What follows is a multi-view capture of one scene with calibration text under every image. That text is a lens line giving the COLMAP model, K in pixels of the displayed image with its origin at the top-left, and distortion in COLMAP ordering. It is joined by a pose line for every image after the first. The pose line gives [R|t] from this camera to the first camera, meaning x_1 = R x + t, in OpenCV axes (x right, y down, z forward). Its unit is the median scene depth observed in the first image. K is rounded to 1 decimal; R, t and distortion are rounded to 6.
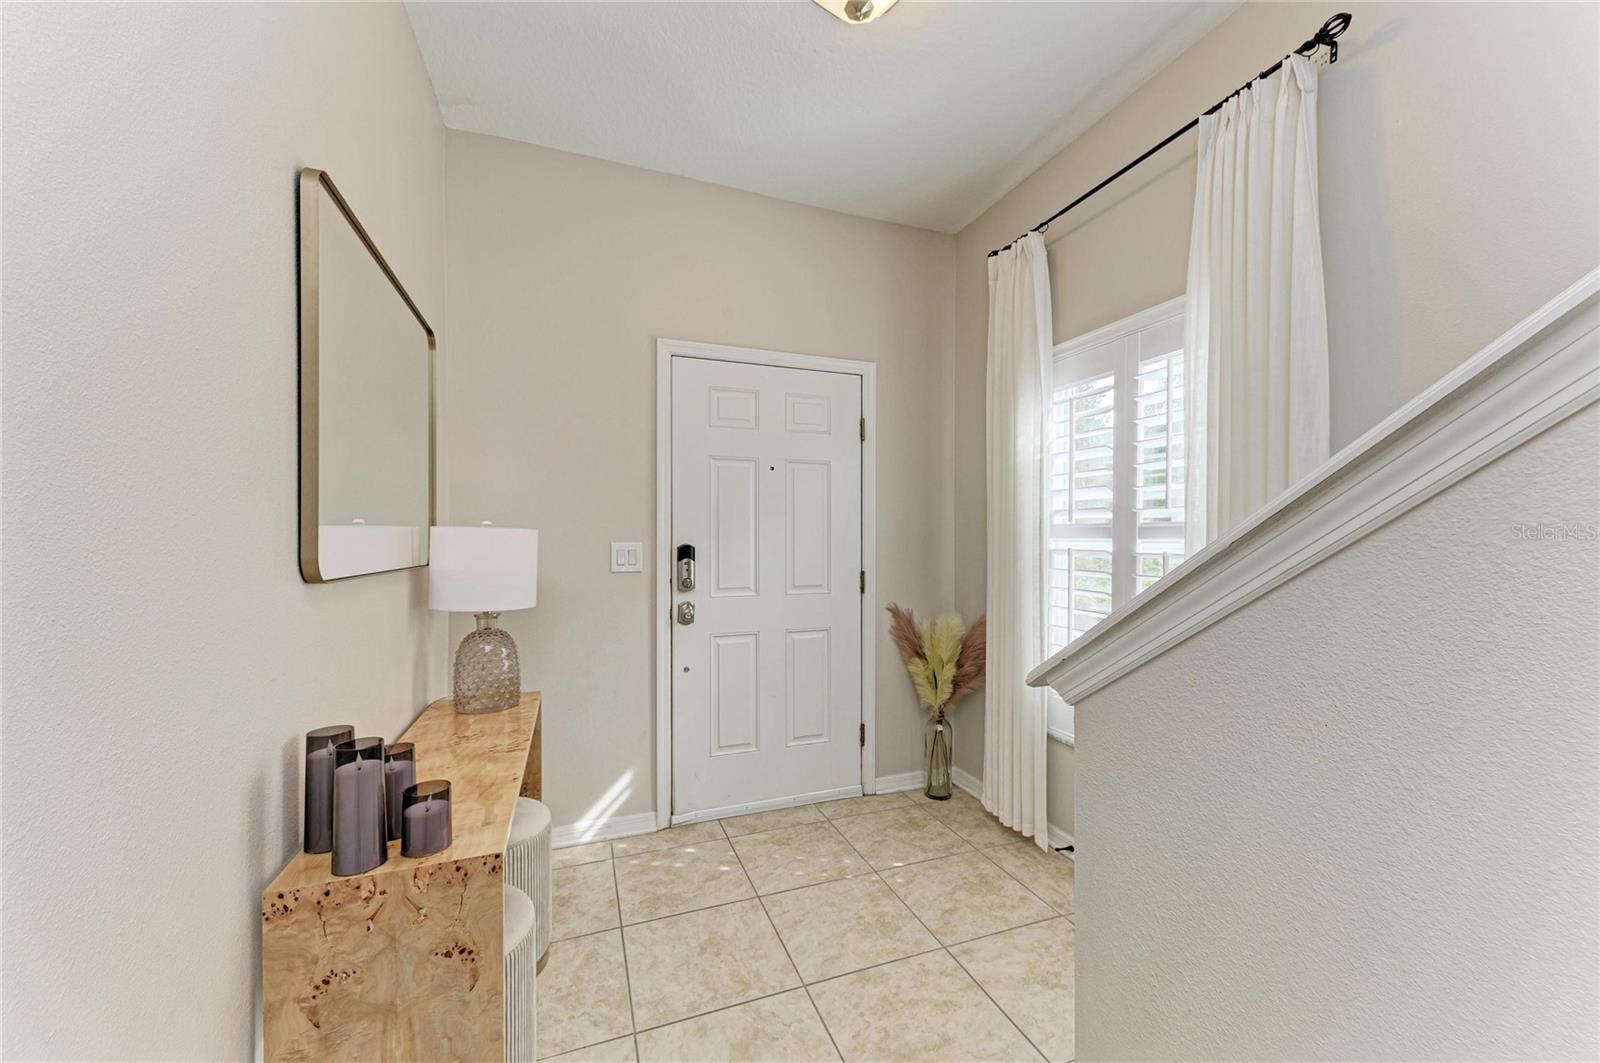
lens RADIAL K [[626.5, 0, 808.1], [0, 626.5, 540.5], [0, 0, 1]] dist [0.016201, -0.006134]
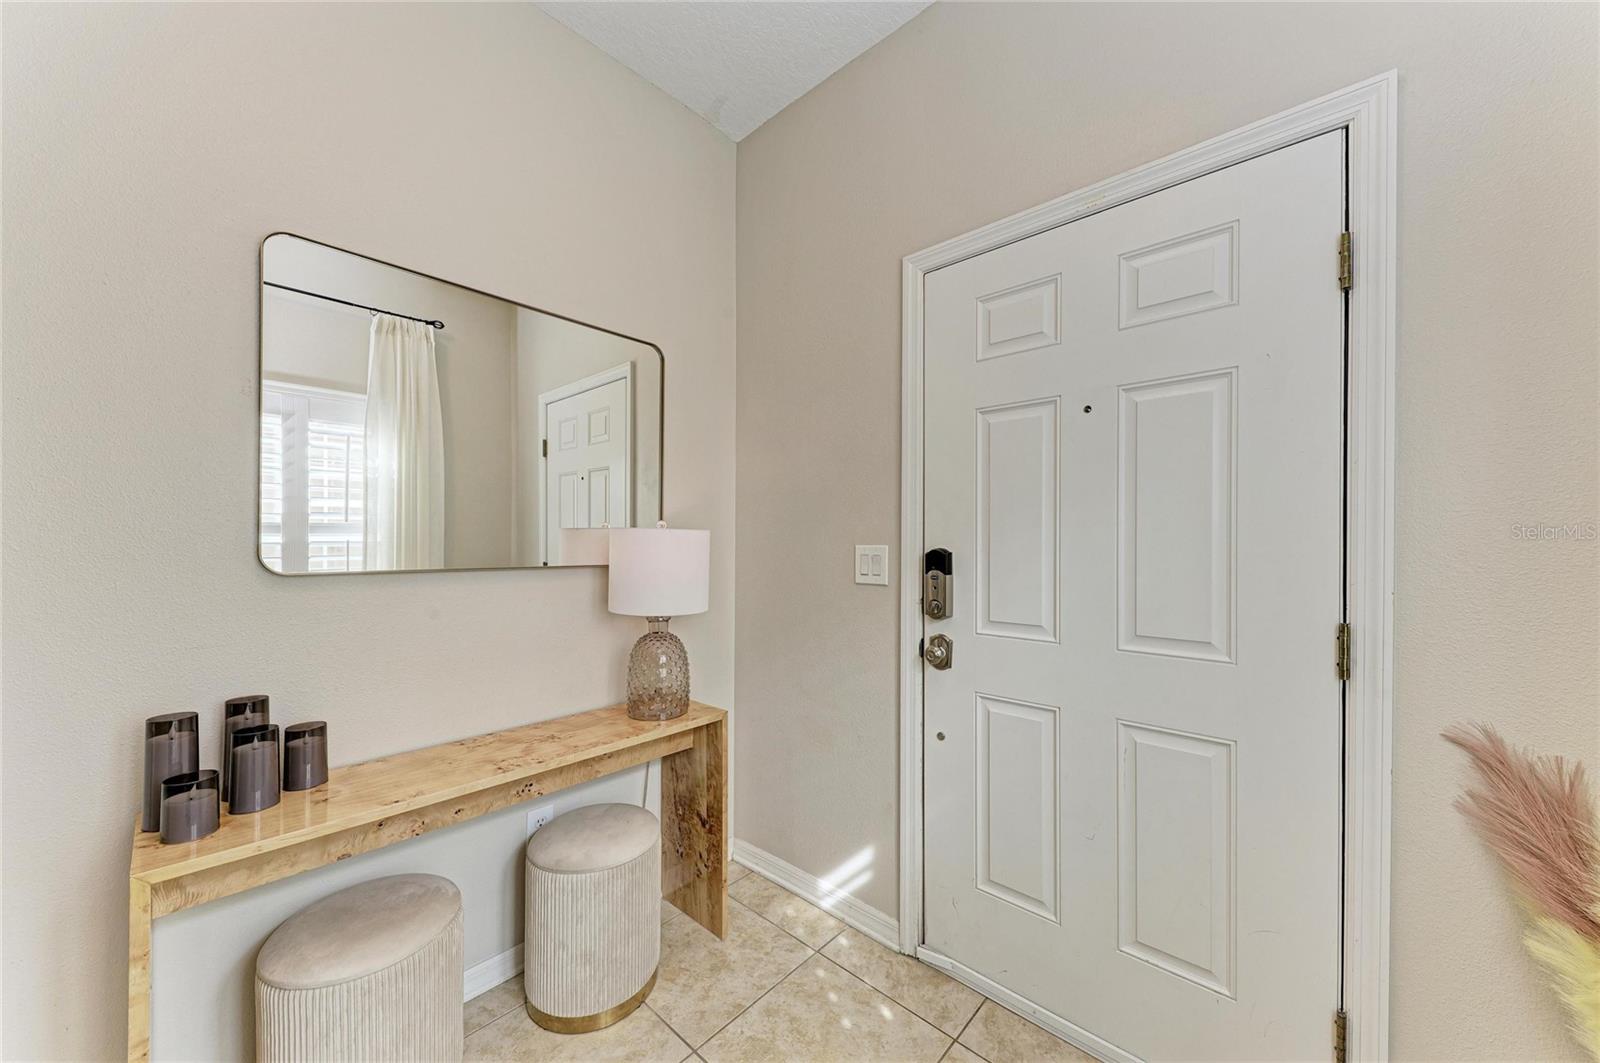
lens RADIAL K [[568.0, 0, 795.5], [0, 568.0, 540.4], [0, 0, 1]] dist [0.022279, -0.009323]
pose [[0.442081, -0.001224, -0.896974, 0.289972], [-0.000577, 0.999998, -0.001649, -0.002076], [0.896975, 0.001246, 0.442080, 0.605880]]
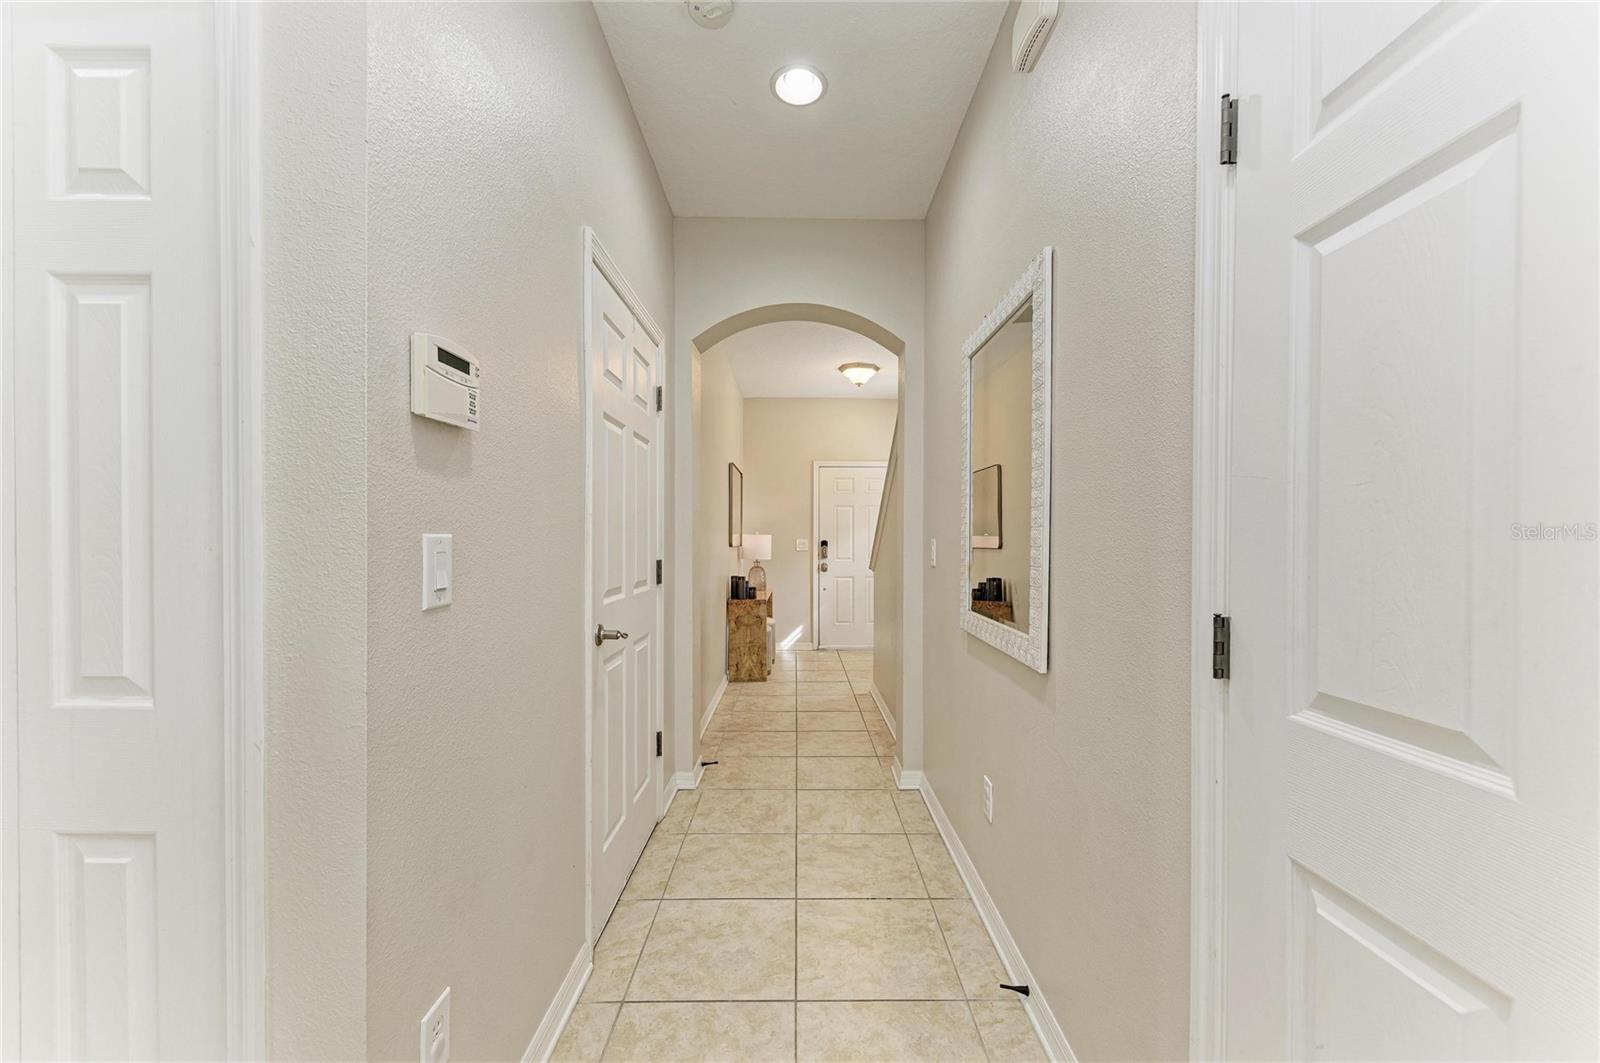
lens RADIAL K [[626.5, 0, 808.1], [0, 626.5, 540.5], [0, 0, 1]] dist [0.016201, -0.006134]
pose [[0.942805, 0.005620, -0.333297, 0.610287], [-0.004177, 0.999979, 0.005046, -0.005756], [0.333318, -0.003365, 0.942808, -1.469262]]
